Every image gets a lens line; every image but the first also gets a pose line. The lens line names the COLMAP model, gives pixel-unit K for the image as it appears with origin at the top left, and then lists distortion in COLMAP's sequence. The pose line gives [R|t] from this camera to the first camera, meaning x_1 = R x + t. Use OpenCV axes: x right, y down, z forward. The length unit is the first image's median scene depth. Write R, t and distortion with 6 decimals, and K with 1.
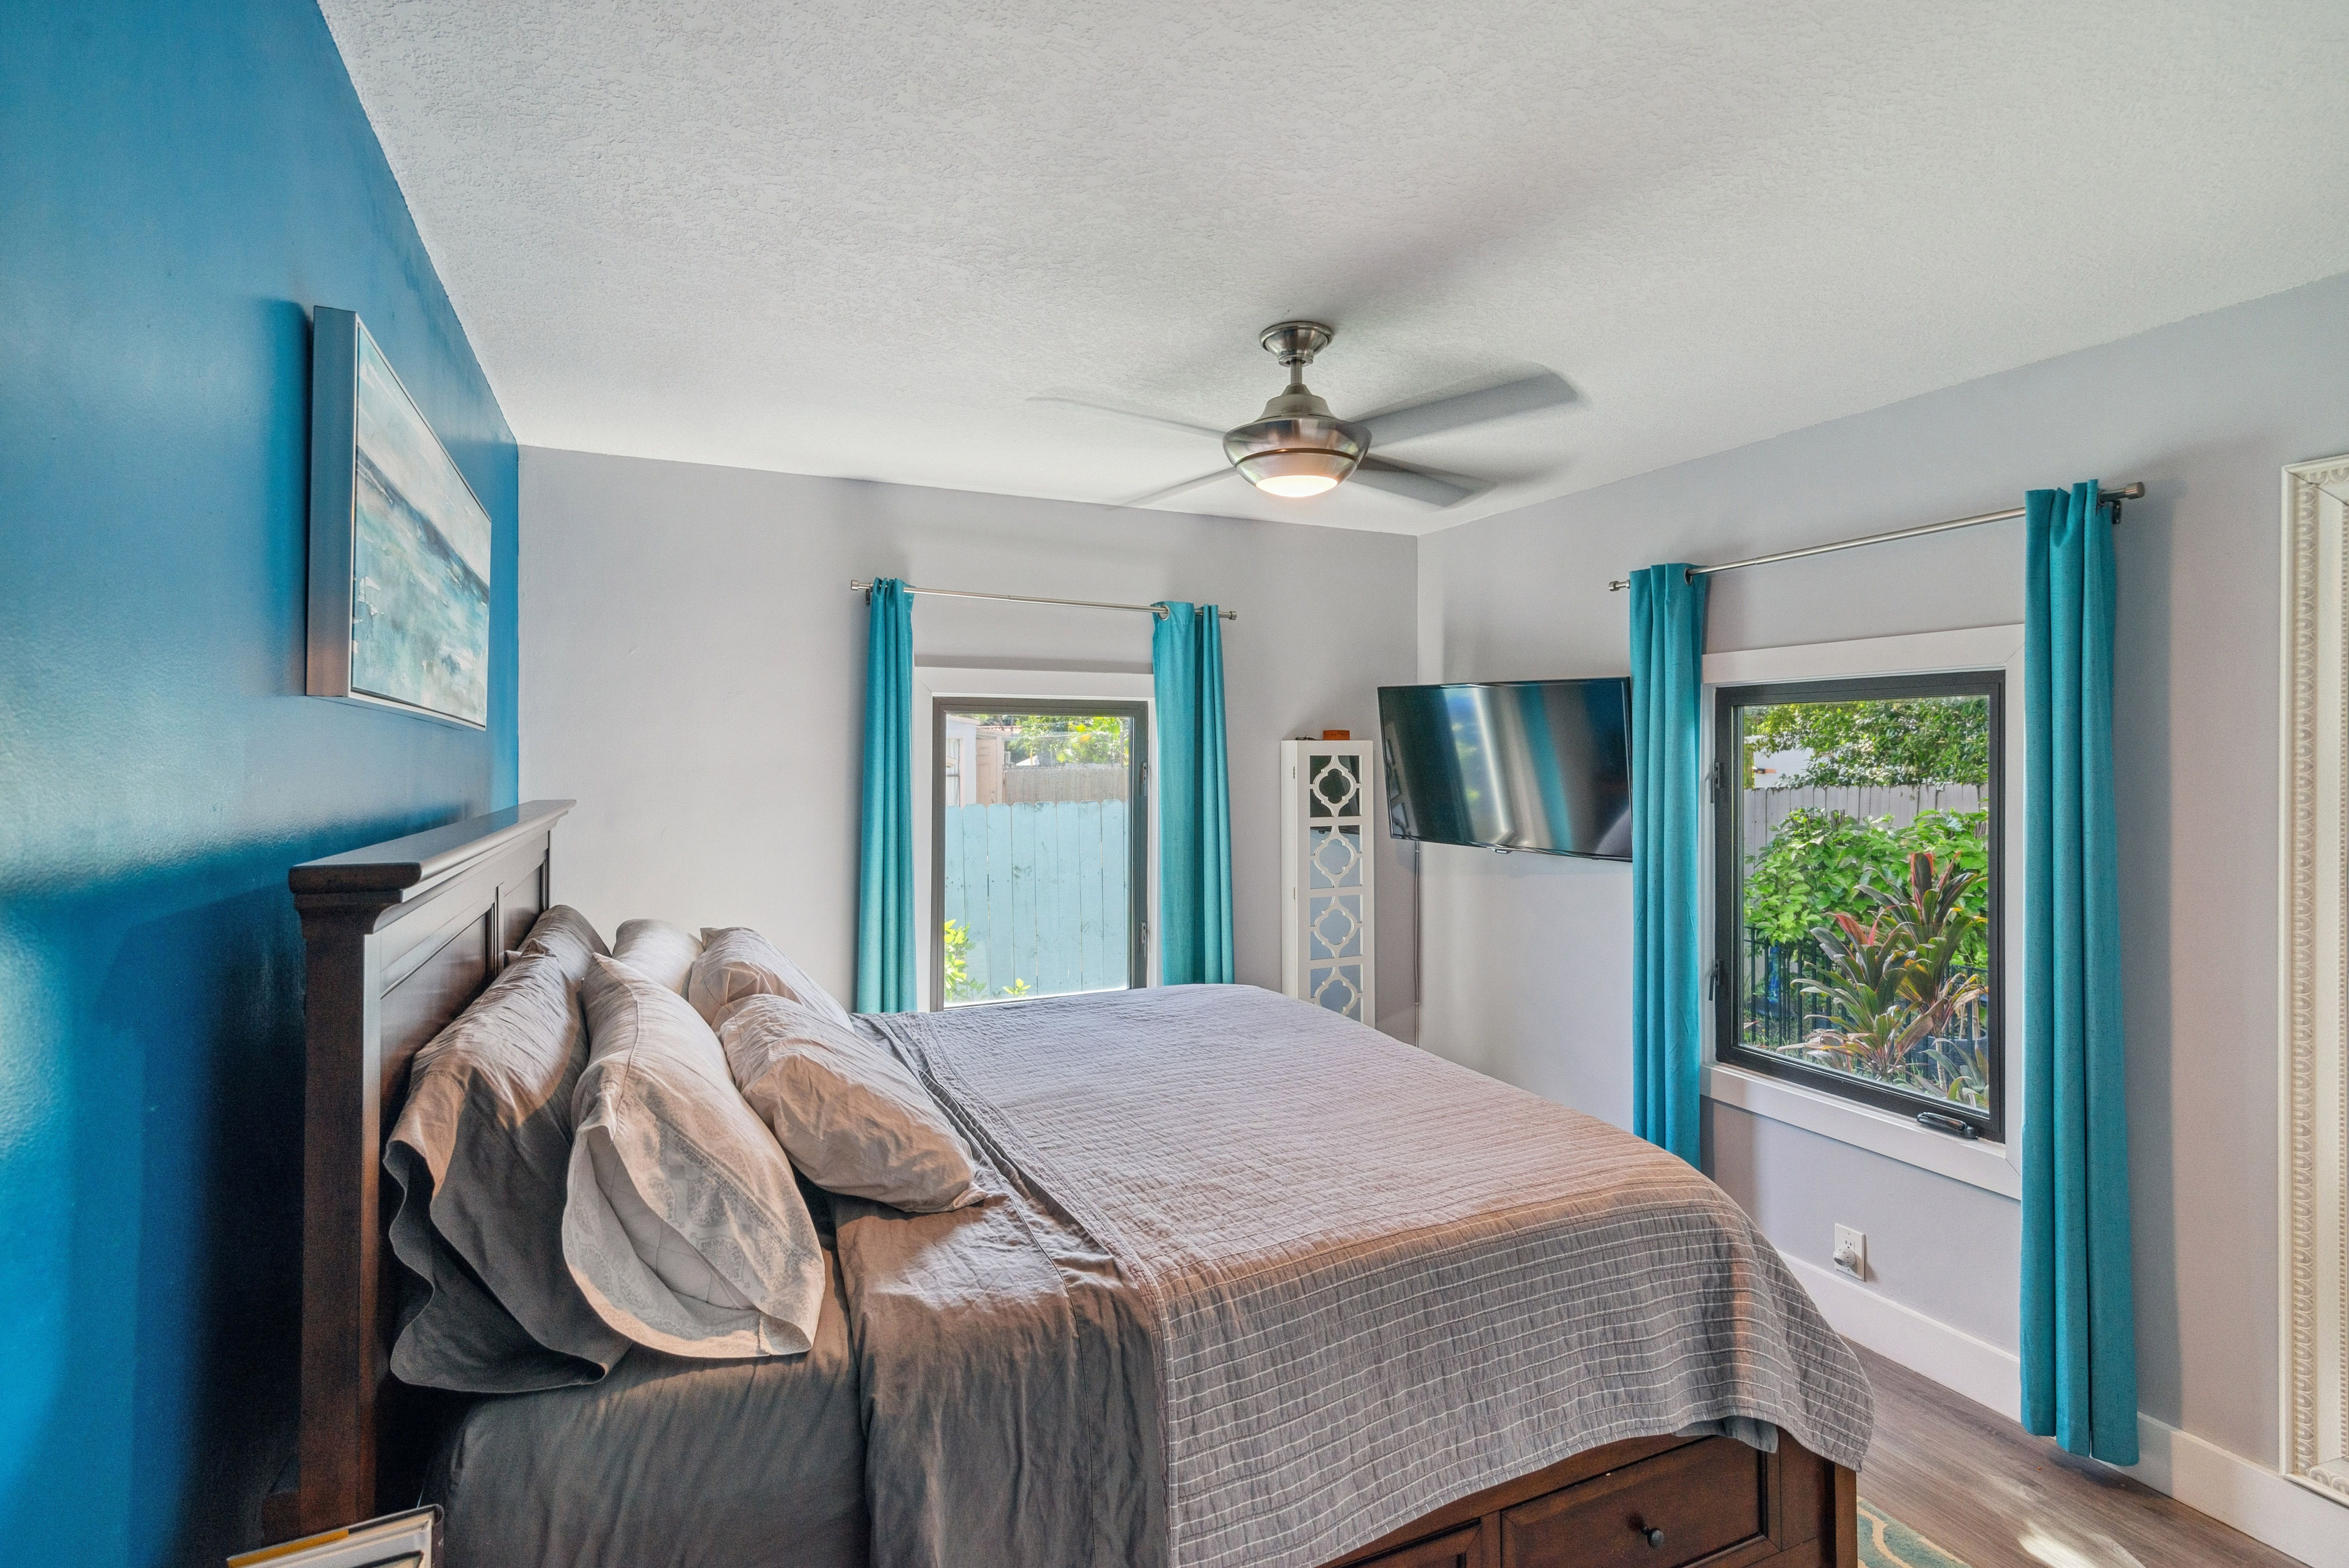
lens RADIAL K [[1096.2, 0, 1166.1], [0, 1096.2, 730.9], [0, 0, 1]] dist [0.017027, 0.000065]
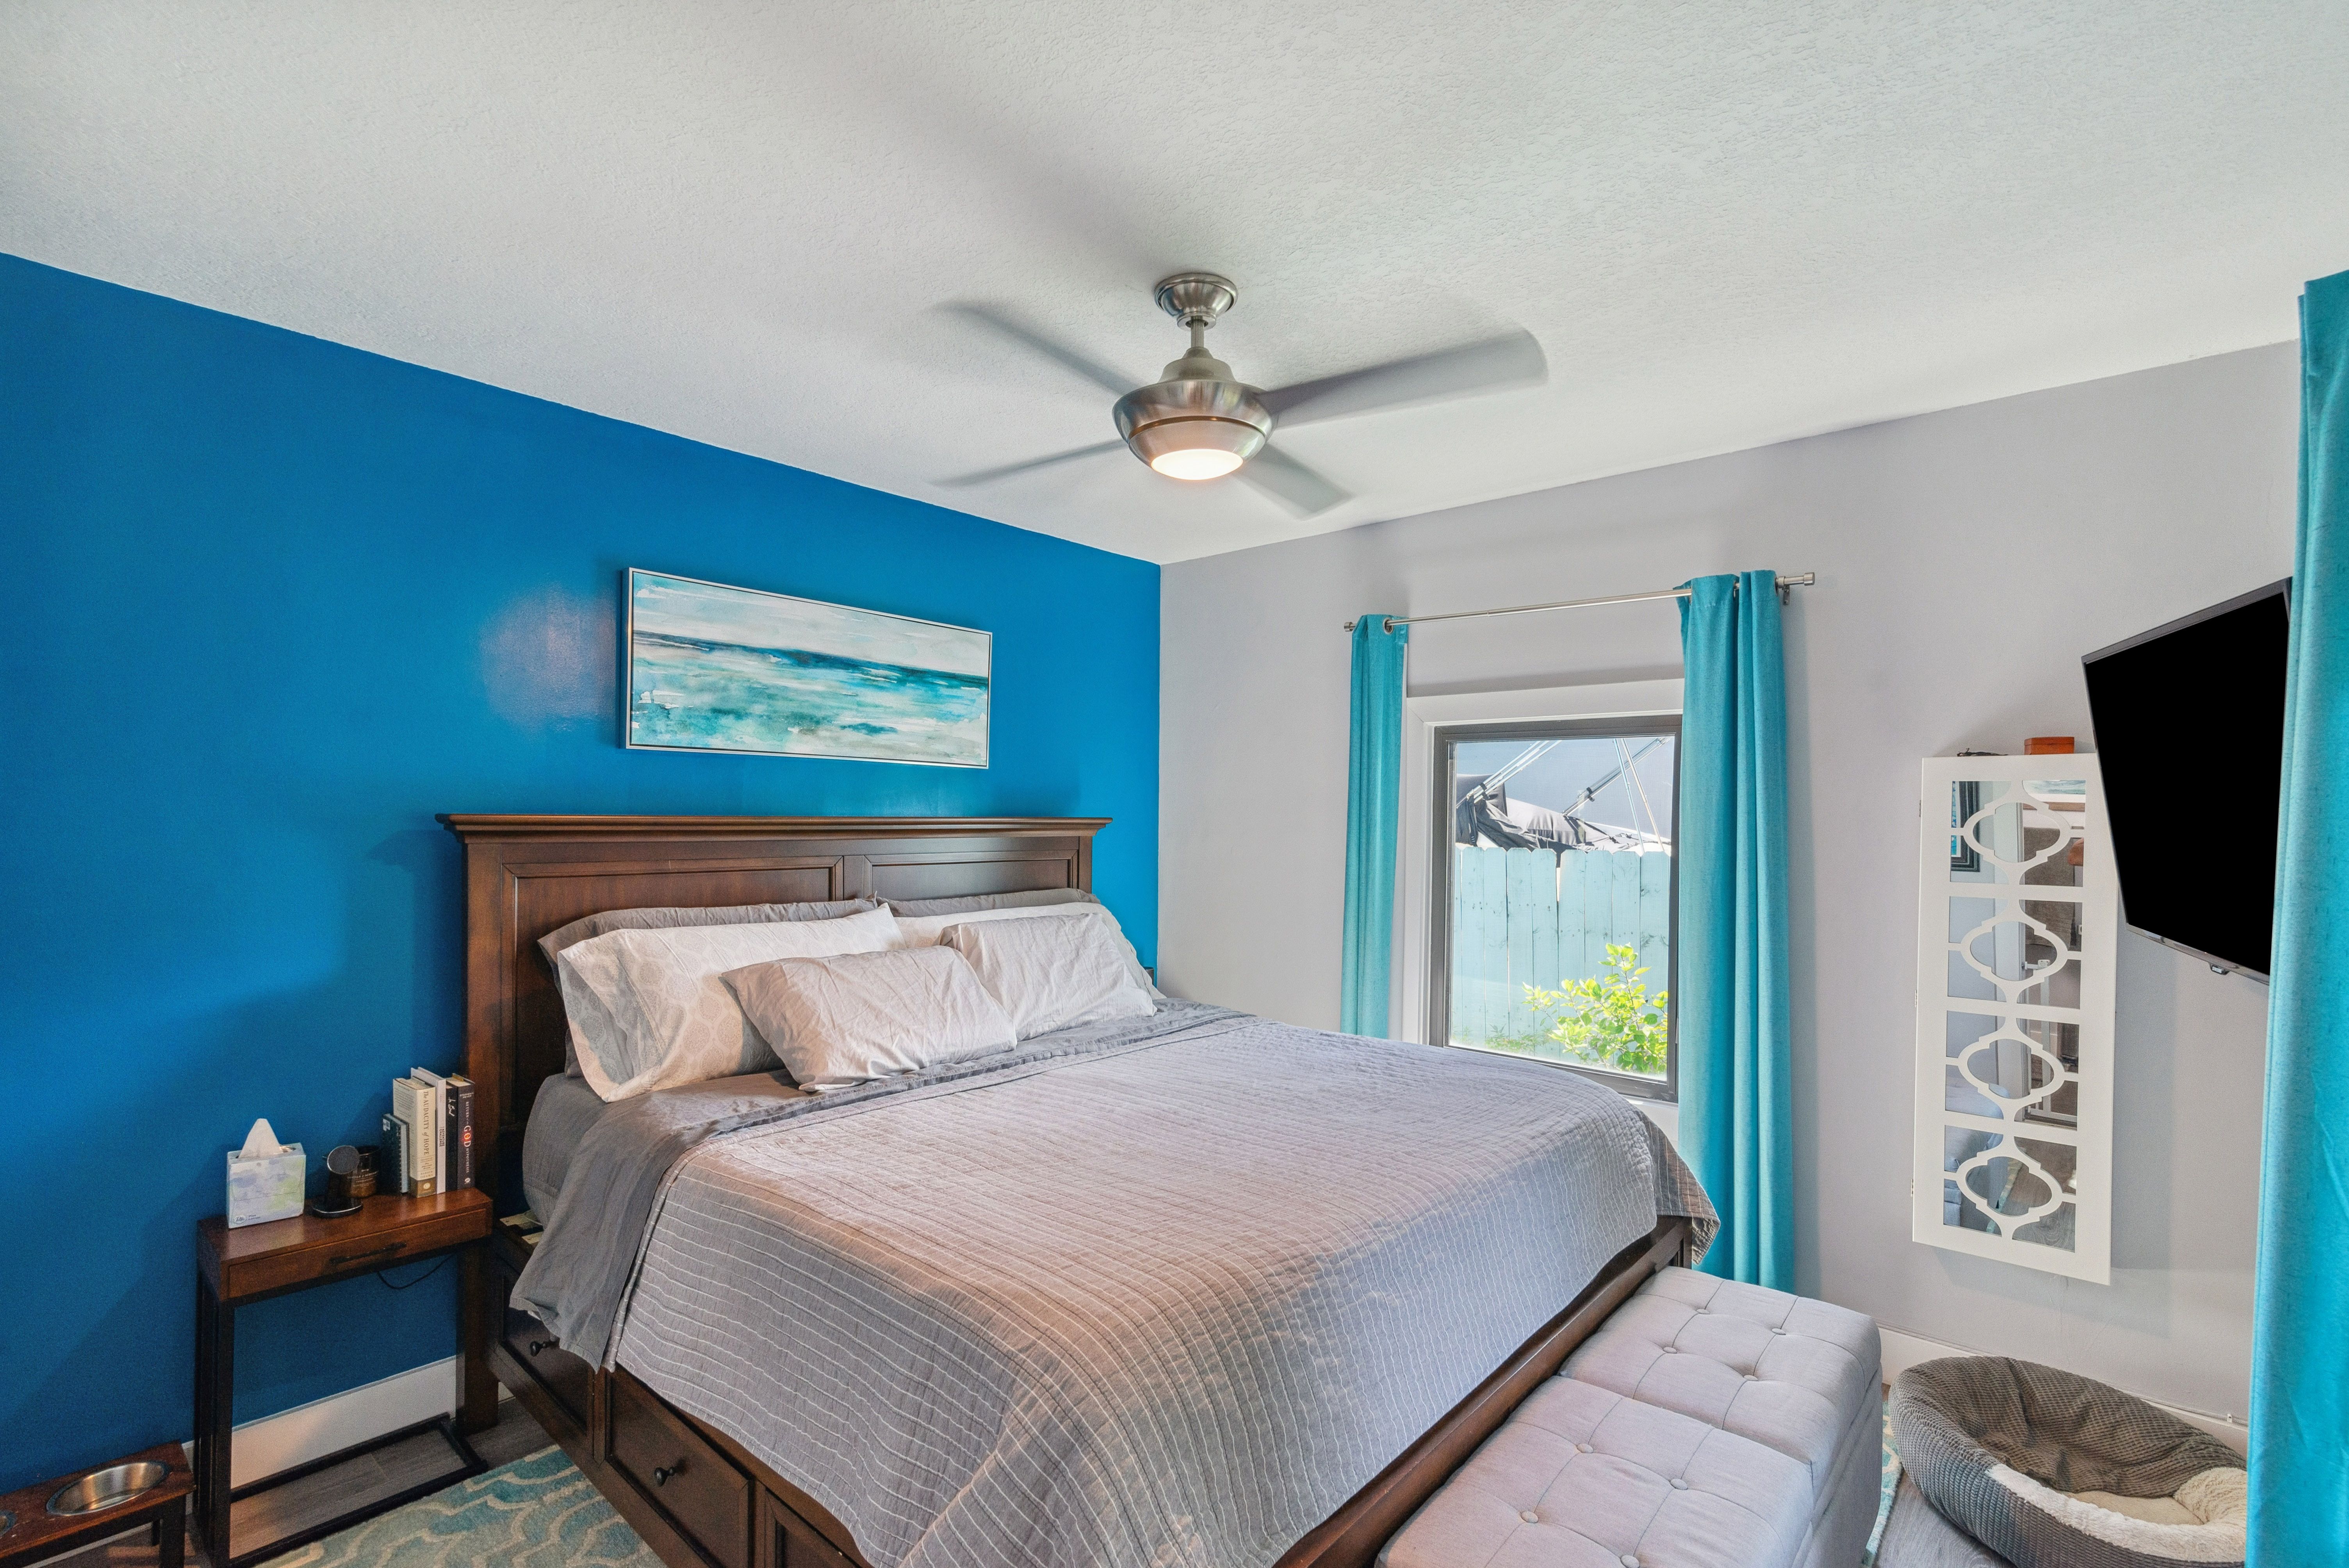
lens RADIAL K [[1073.1, 0, 1173.5], [0, 1073.1, 809.9], [0, 0, 1]] dist [0.013549, 0.000042]
pose [[0.409718, 0.005993, -0.912192, 0.764028], [0.014343, 0.999812, 0.013011, 0.037319], [0.912099, -0.018414, 0.409555, 0.528630]]
